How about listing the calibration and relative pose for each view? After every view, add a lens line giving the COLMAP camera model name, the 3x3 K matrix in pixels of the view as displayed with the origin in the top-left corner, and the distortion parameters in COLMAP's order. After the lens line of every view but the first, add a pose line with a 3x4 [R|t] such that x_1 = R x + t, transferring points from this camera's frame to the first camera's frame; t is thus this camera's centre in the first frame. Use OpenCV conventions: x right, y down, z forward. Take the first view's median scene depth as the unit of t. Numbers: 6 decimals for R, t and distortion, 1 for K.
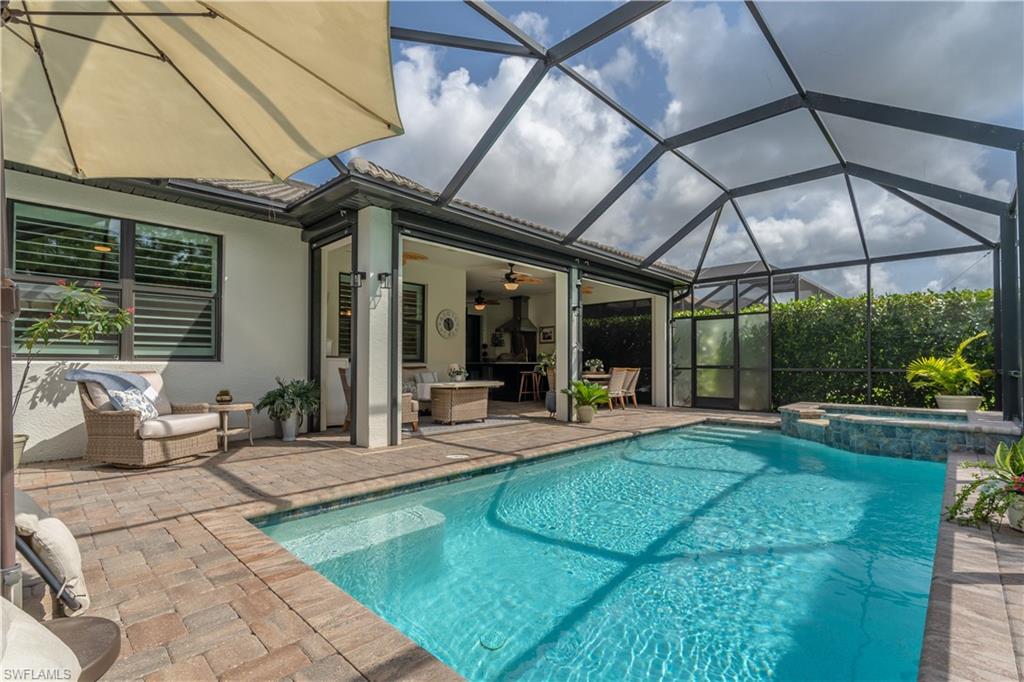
lens RADIAL K [[469.5, 0, 507.7], [0, 469.5, 361.6], [0, 0, 1]] dist [-0.003490, 0.001408]
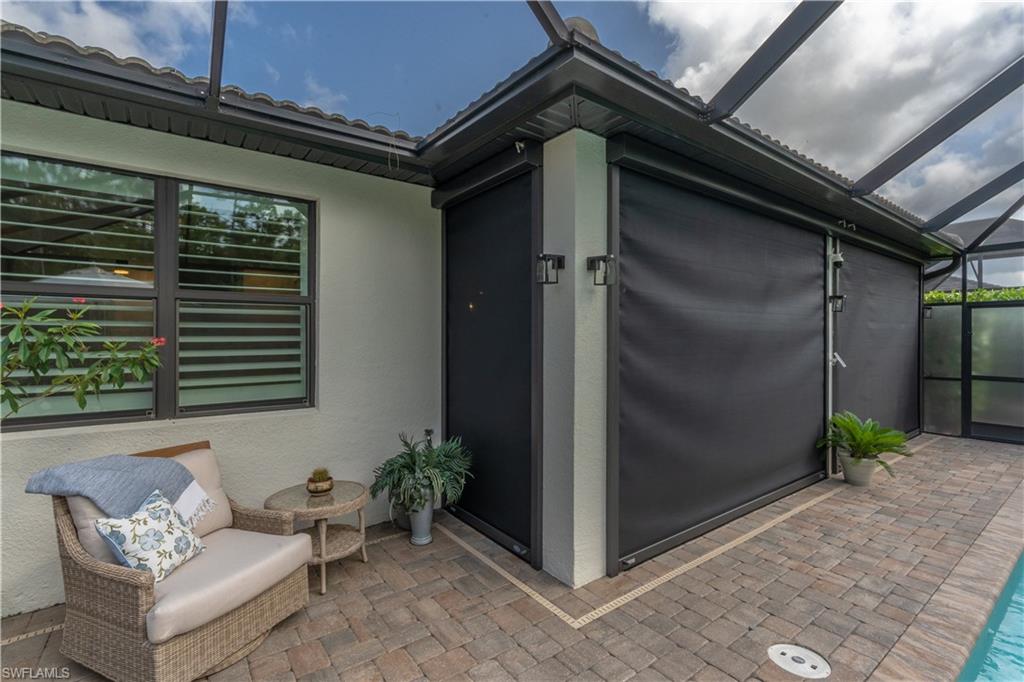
lens RADIAL K [[469.5, 0, 510.5], [0, 469.5, 341.2], [0, 0, 1]] dist [-0.003490, 0.001408]
pose [[0.986932, 0.000523, -0.161137, -0.267024], [0.001766, 0.999900, 0.014063, -0.097580], [0.161128, -0.014164, 0.986832, 0.448207]]
